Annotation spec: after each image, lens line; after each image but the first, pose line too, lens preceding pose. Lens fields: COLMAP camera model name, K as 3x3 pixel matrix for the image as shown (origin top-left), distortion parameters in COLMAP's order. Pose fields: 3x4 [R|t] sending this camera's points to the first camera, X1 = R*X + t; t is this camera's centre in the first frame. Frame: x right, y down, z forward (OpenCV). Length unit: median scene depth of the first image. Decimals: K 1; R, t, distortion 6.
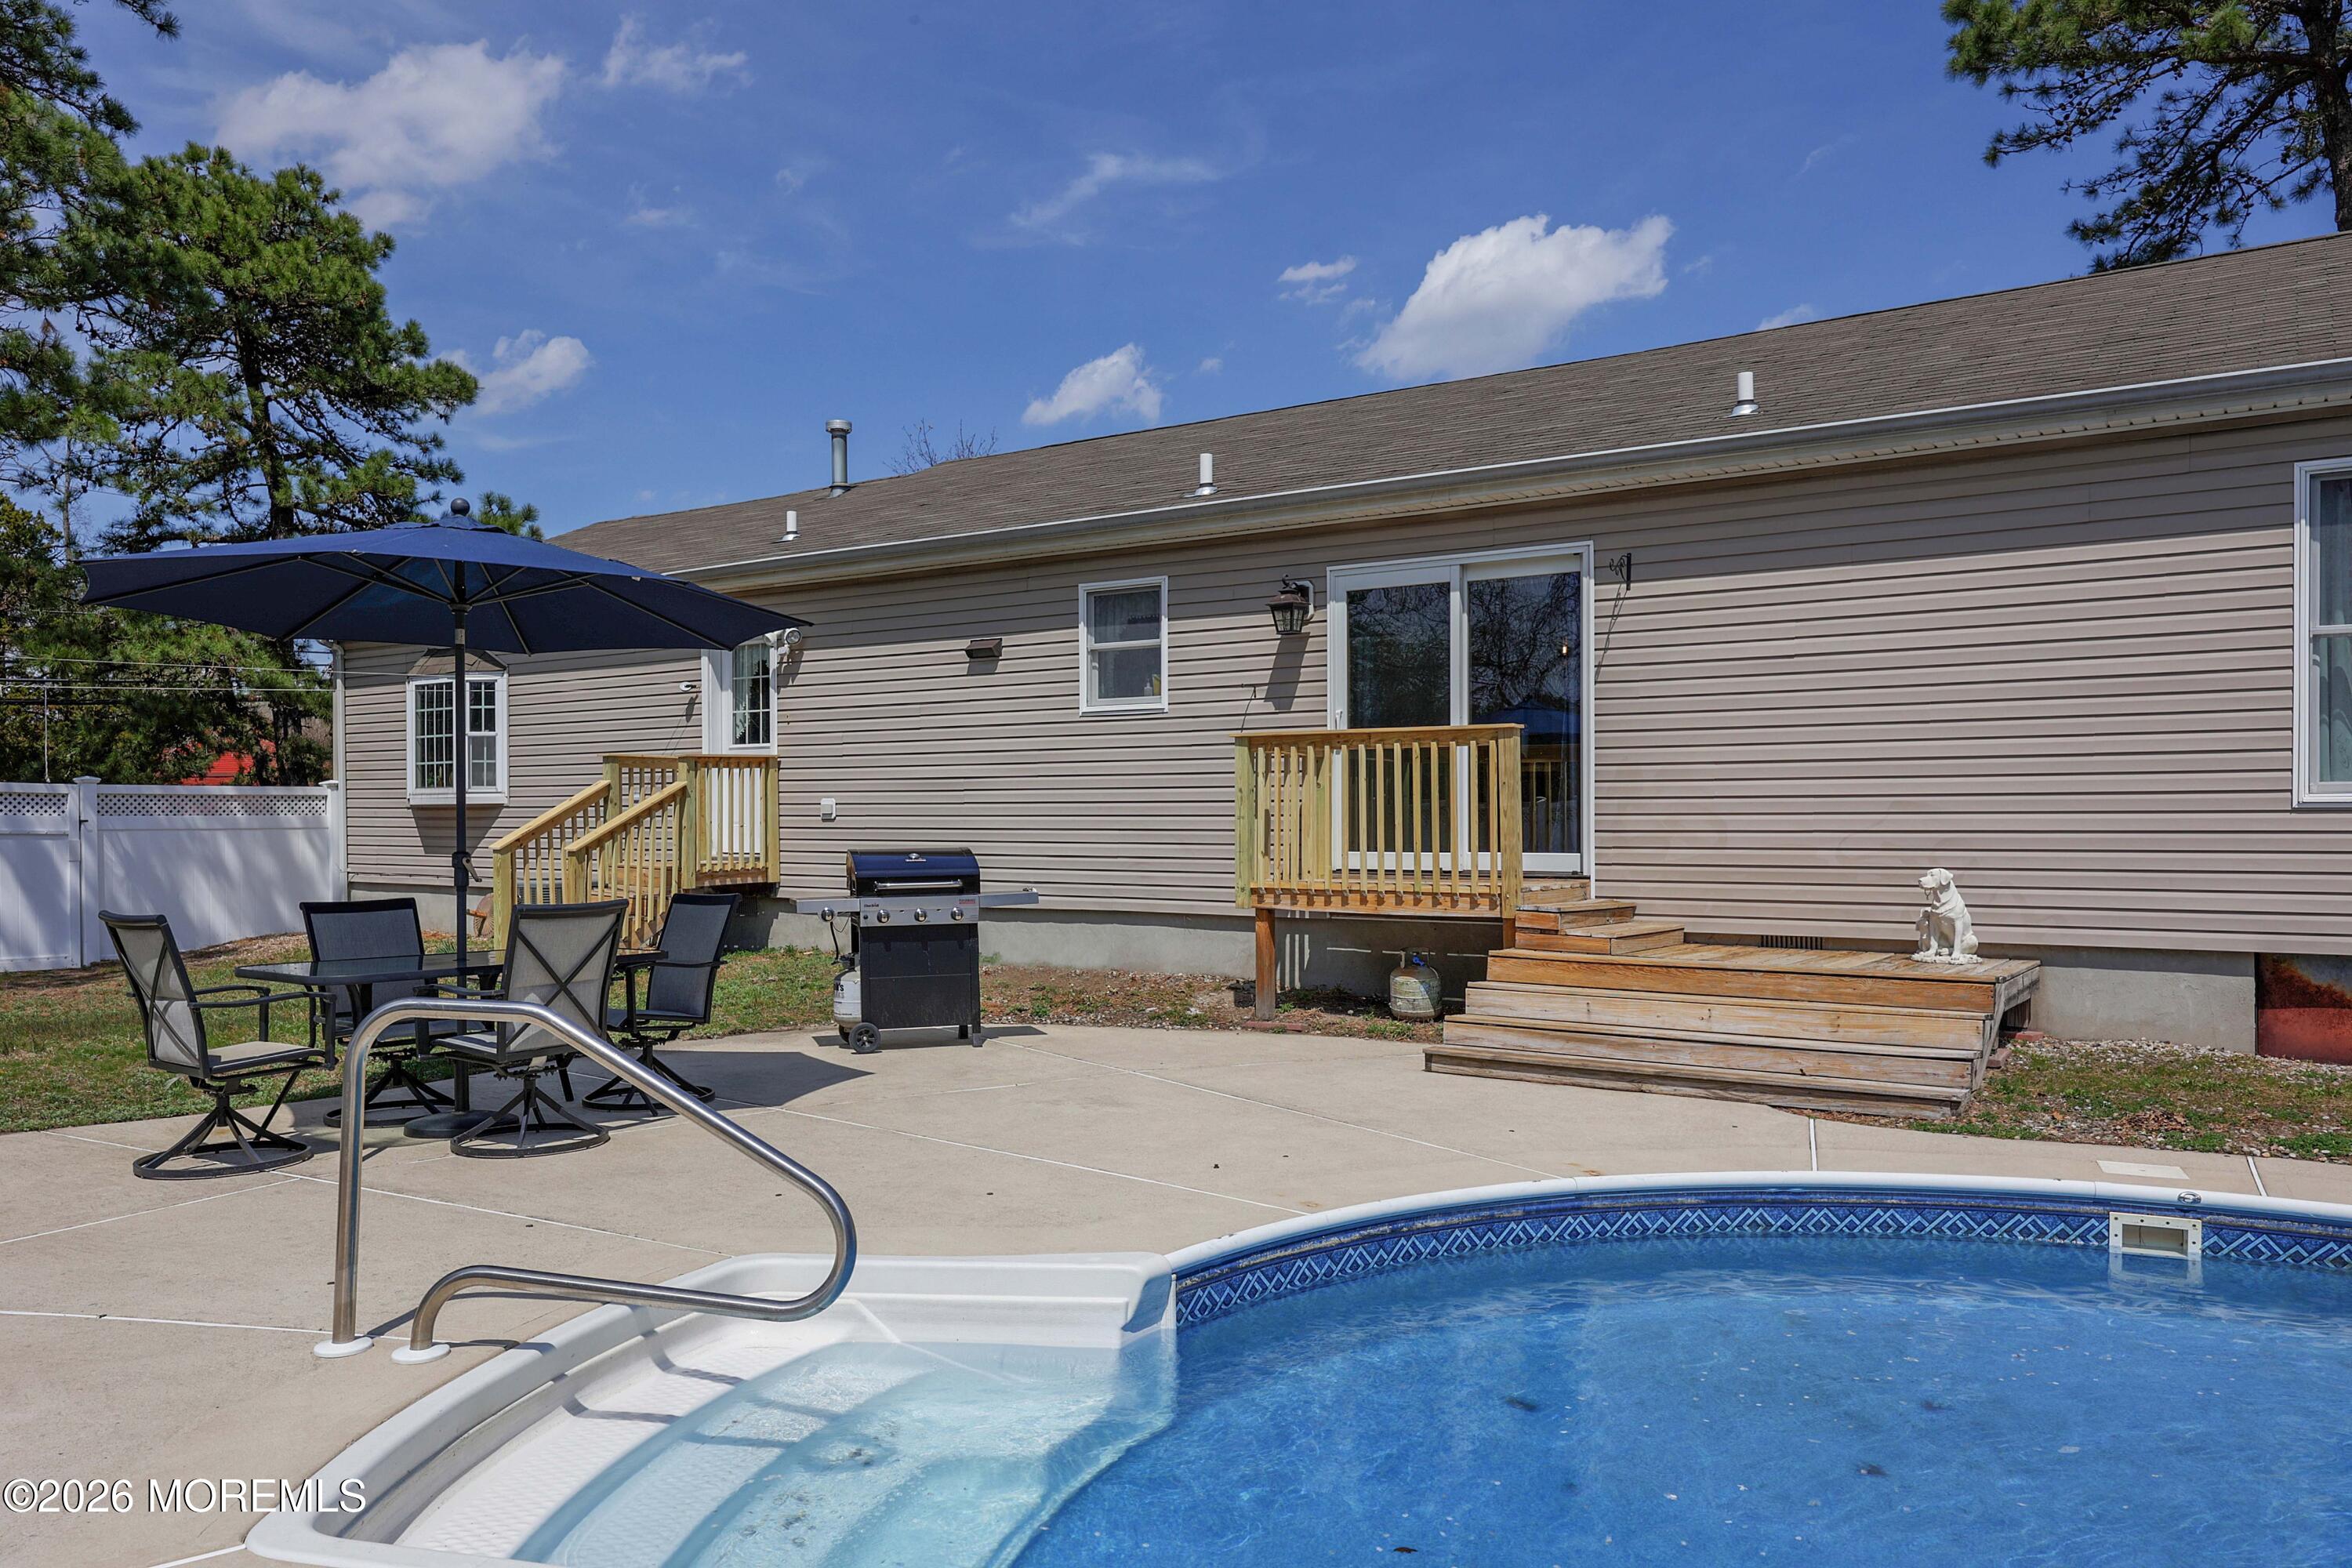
lens RADIAL K [[1636.6, 0, 1154.6], [0, 1636.6, 823.5], [0, 0, 1]] dist [0.002221, -0.002905]
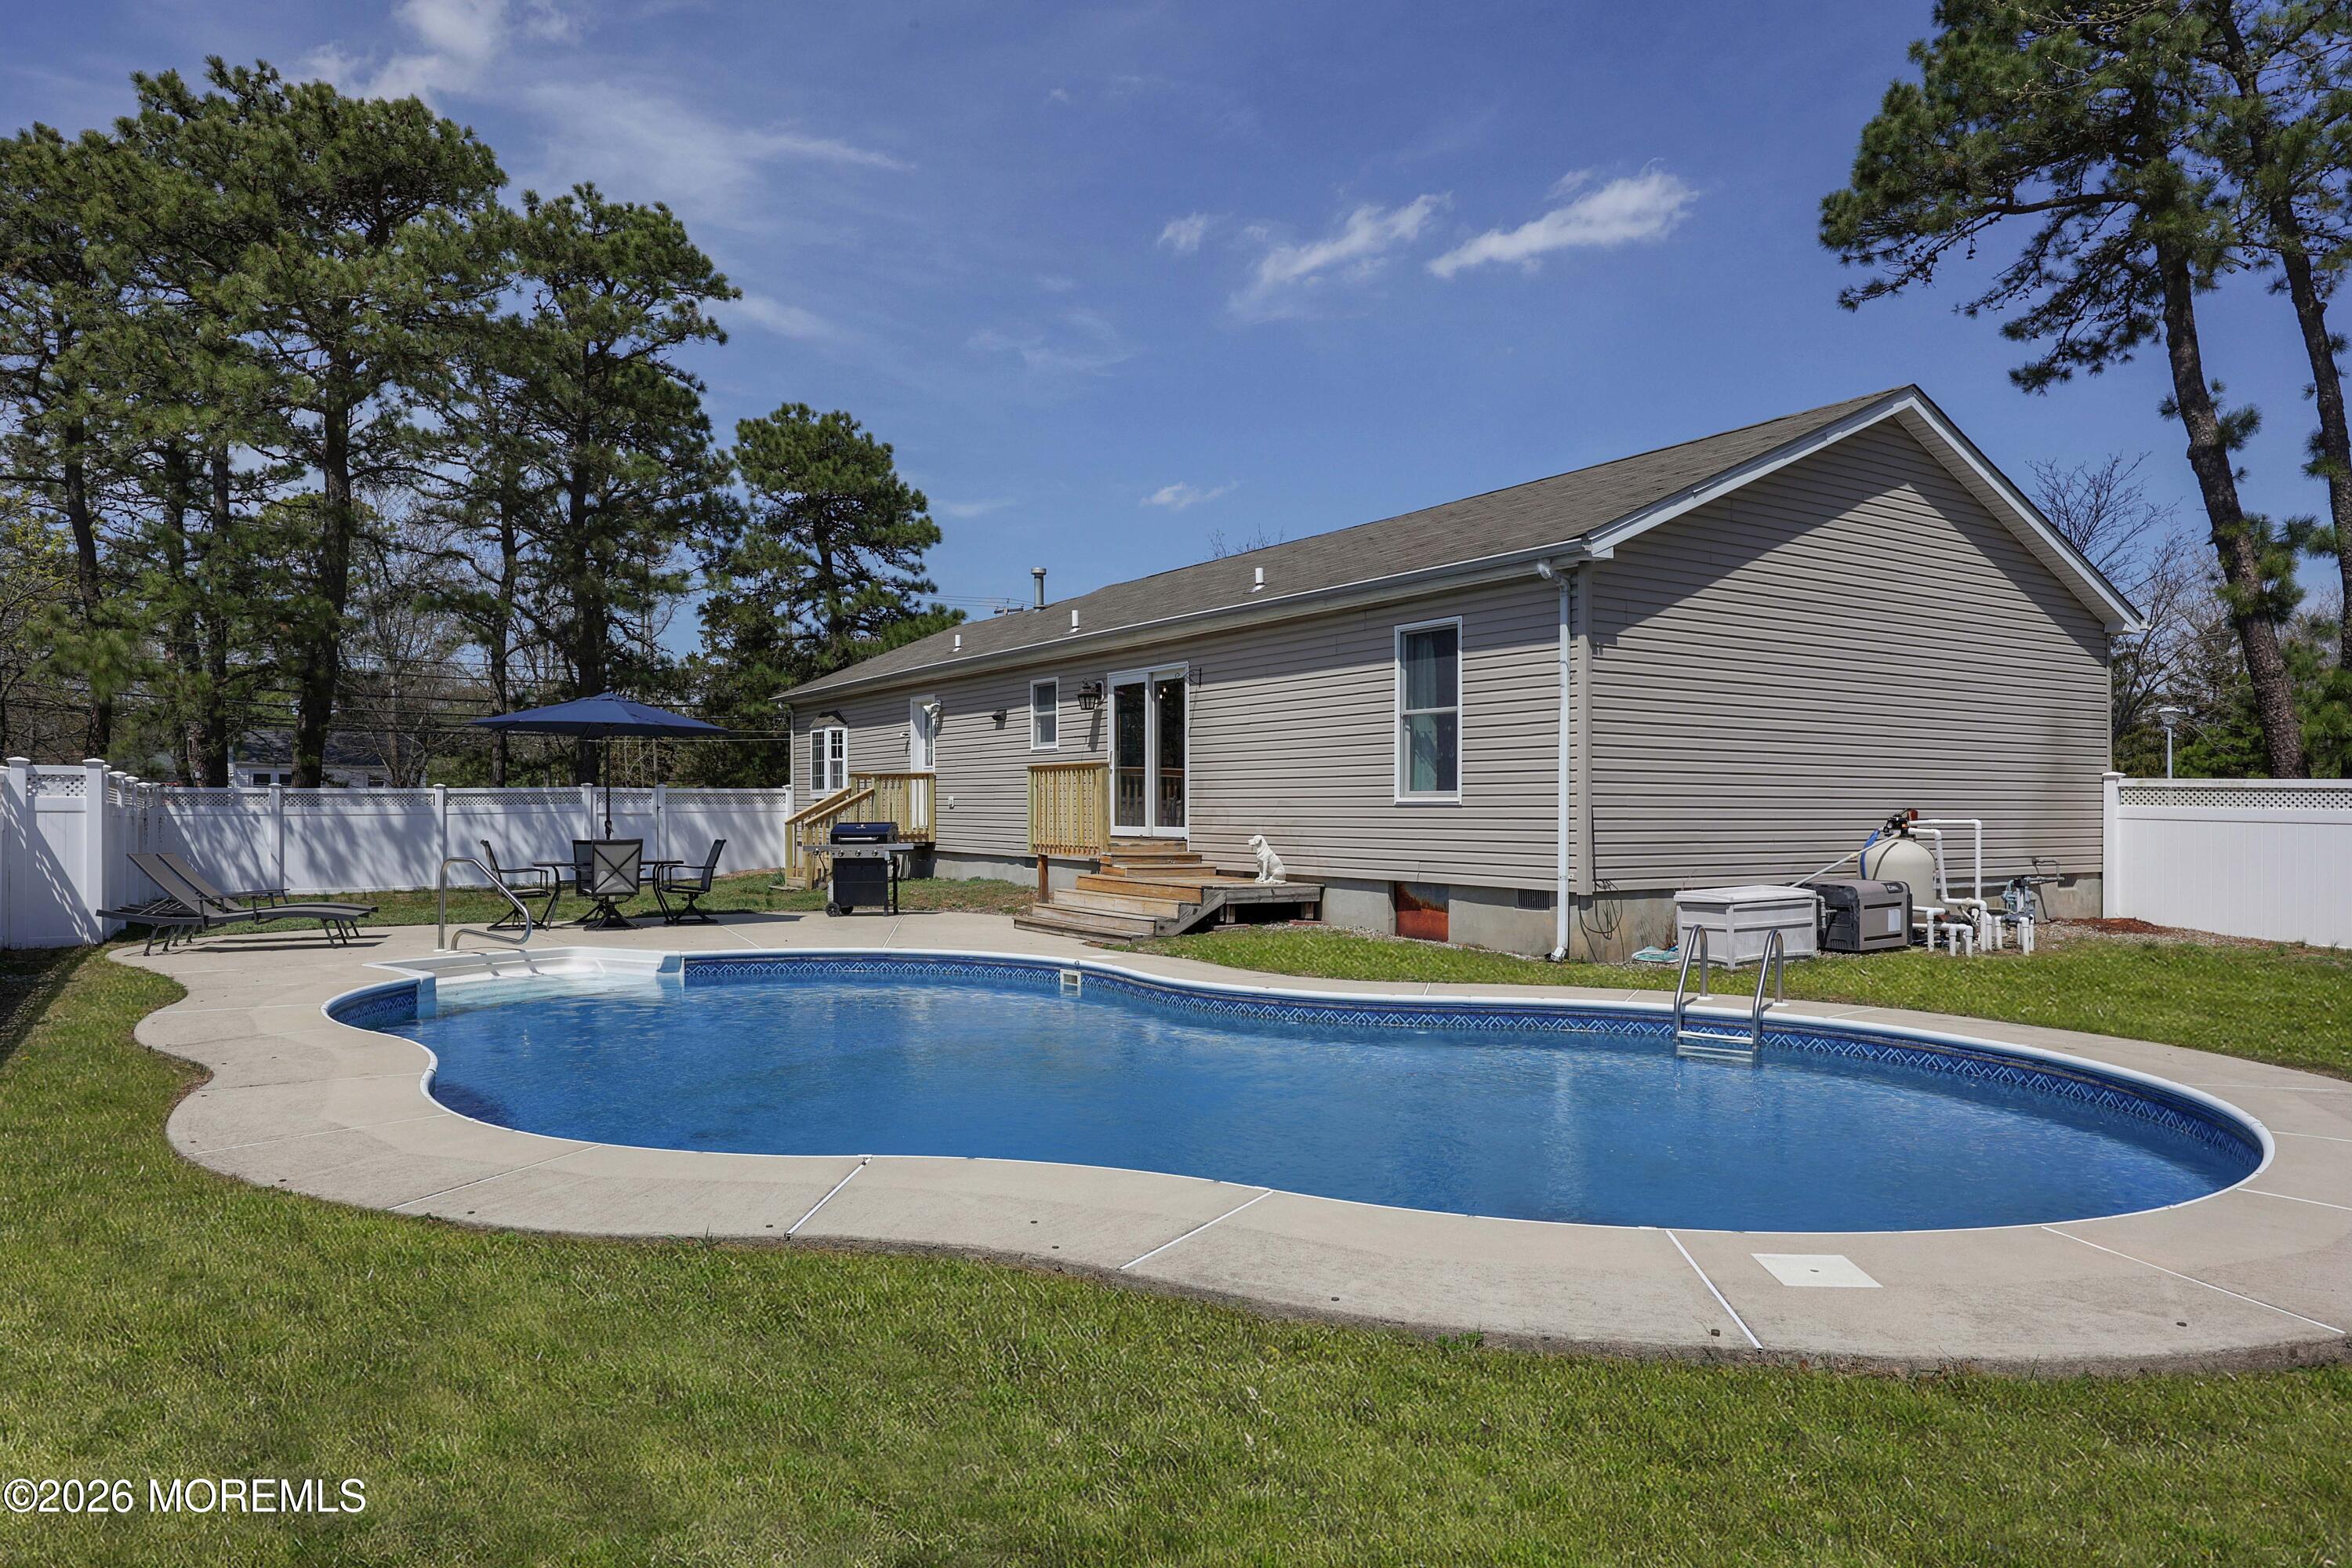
lens RADIAL K [[1420.0, 0, 1164.9], [0, 1420.0, 808.5], [0, 0, 1]] dist [-0.001685, 0.001425]
pose [[0.924603, 0.002515, -0.380925, 0.861984], [-0.002457, 0.999997, 0.000638, -0.004388], [0.380925, 0.000346, 0.924606, -0.518830]]
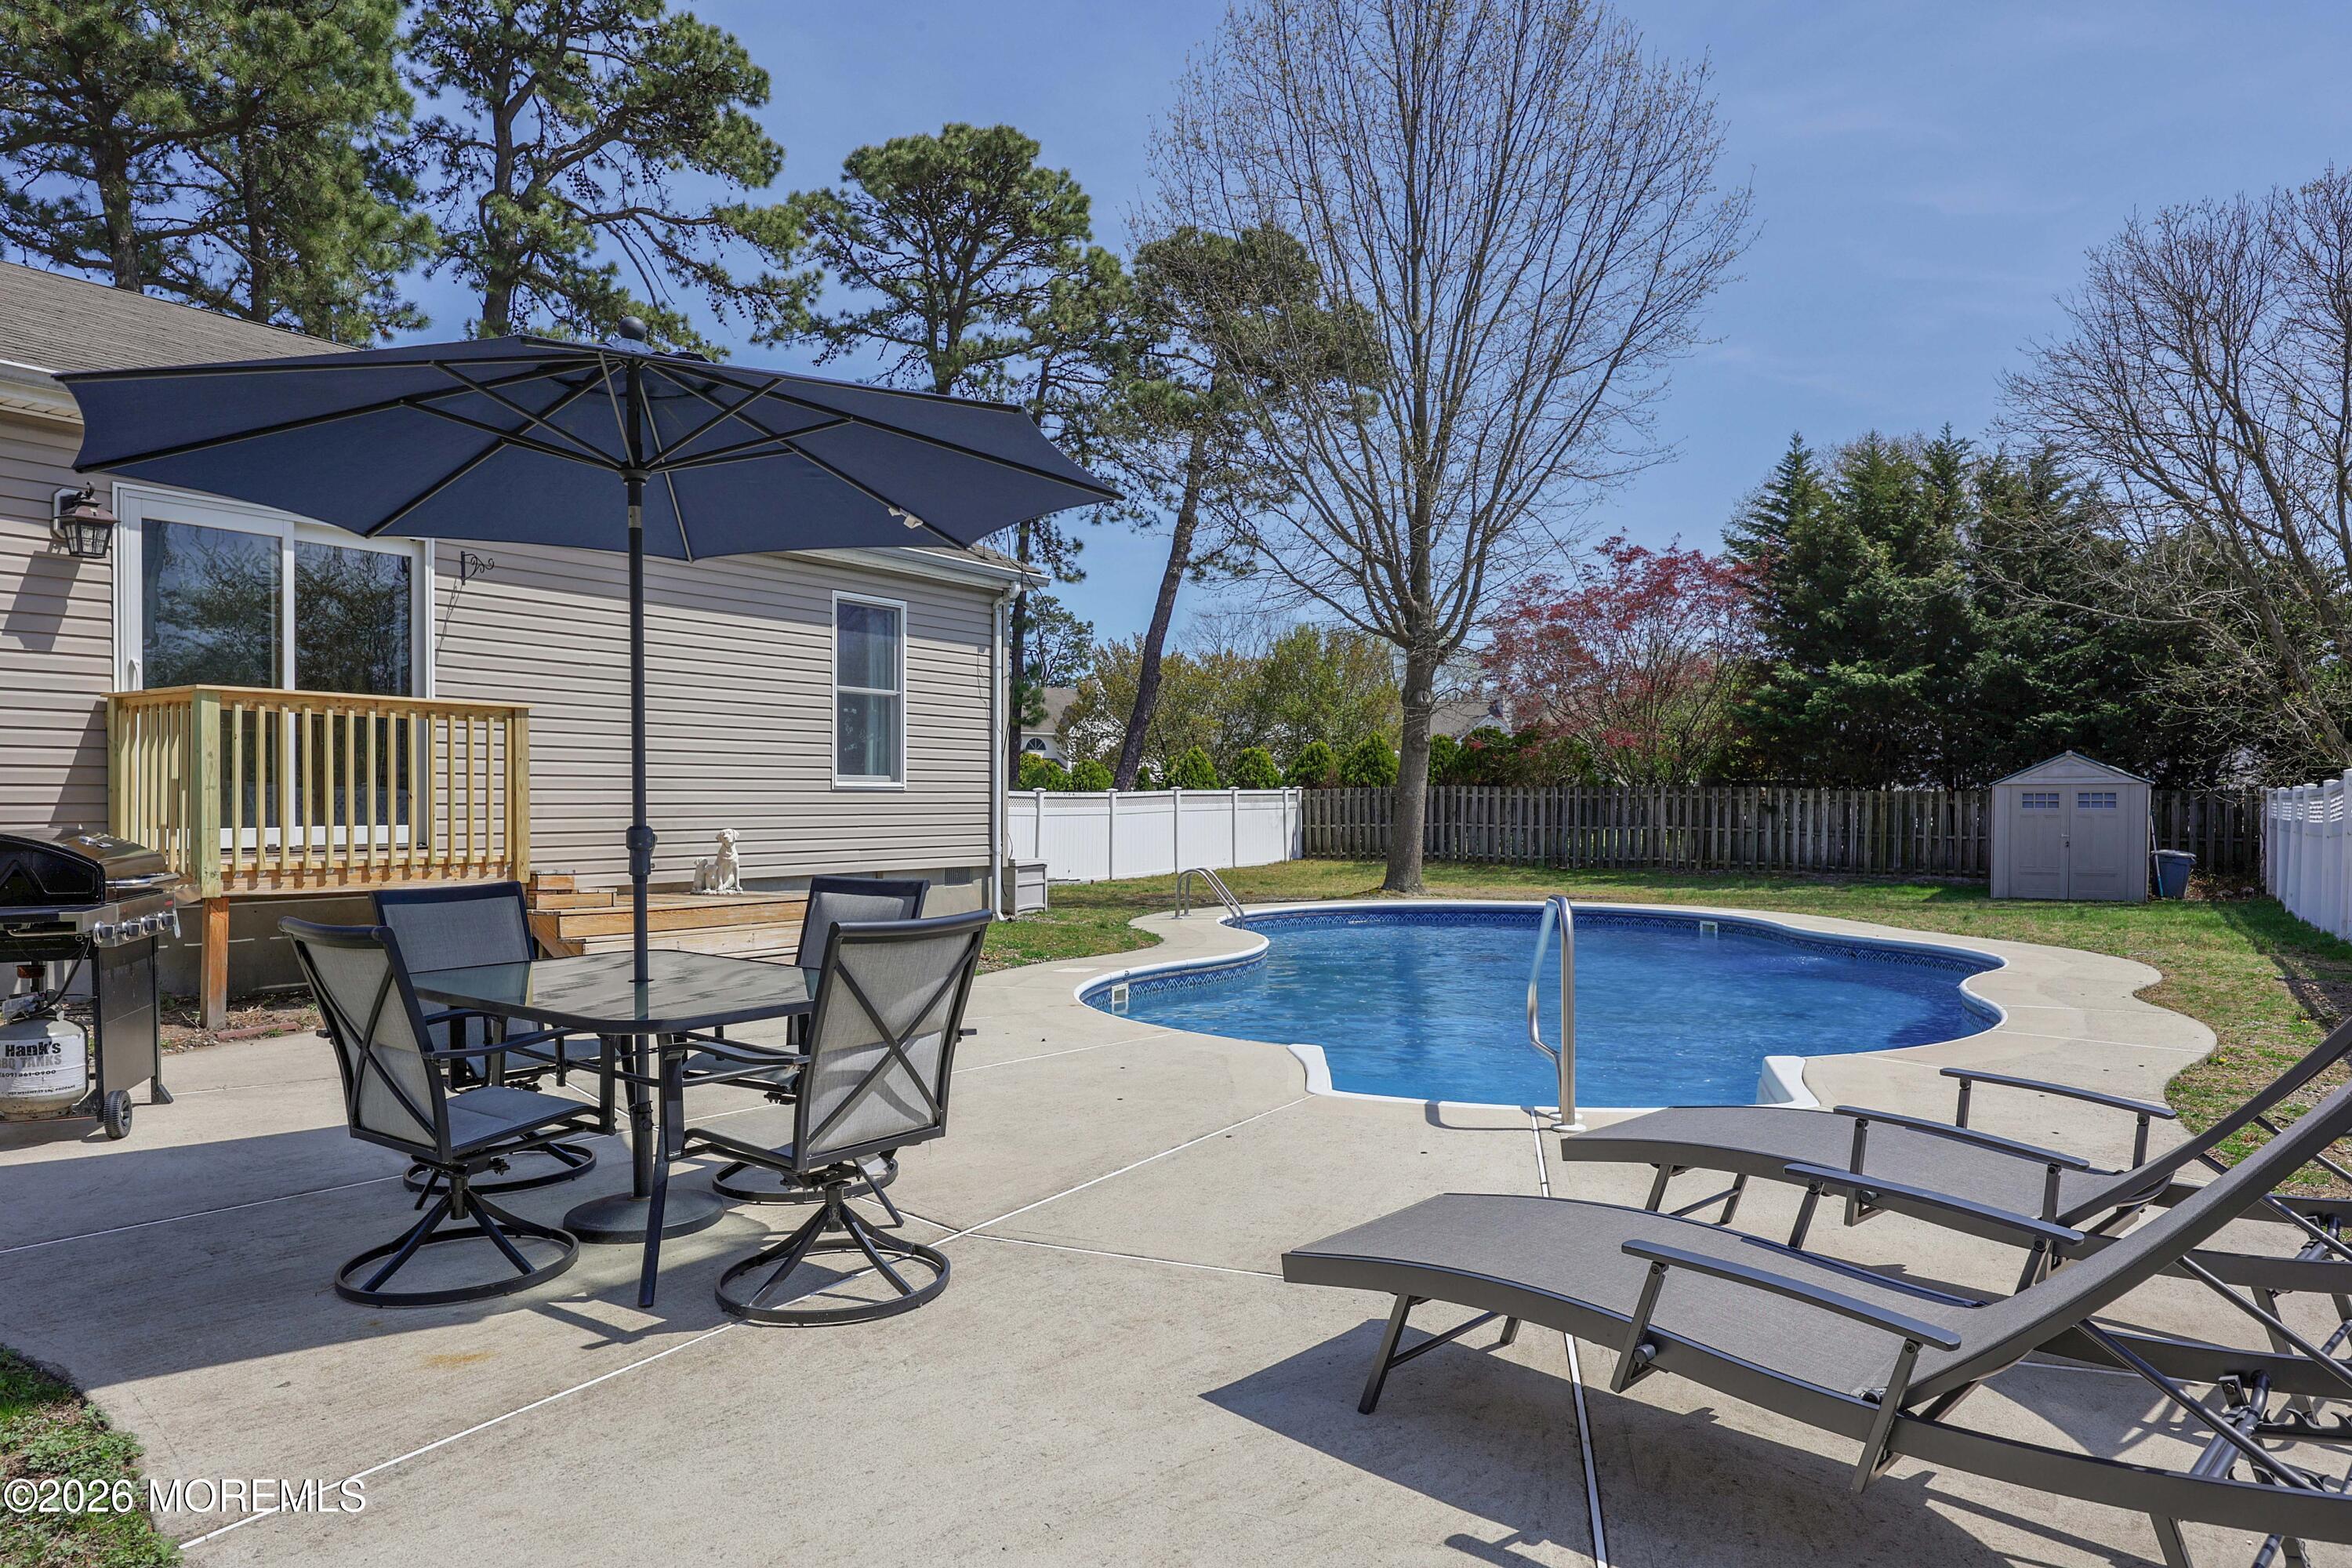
lens RADIAL K [[1527.6, 0, 1159.3], [0, 1527.6, 797.8], [0, 0, 1]] dist [0.000827, 0.002090]
pose [[-0.015598, 0.005974, 0.999860, -0.733868], [0.002547, 0.999979, -0.005935, 0.007625], [-0.999875, 0.002454, -0.015613, 0.539328]]
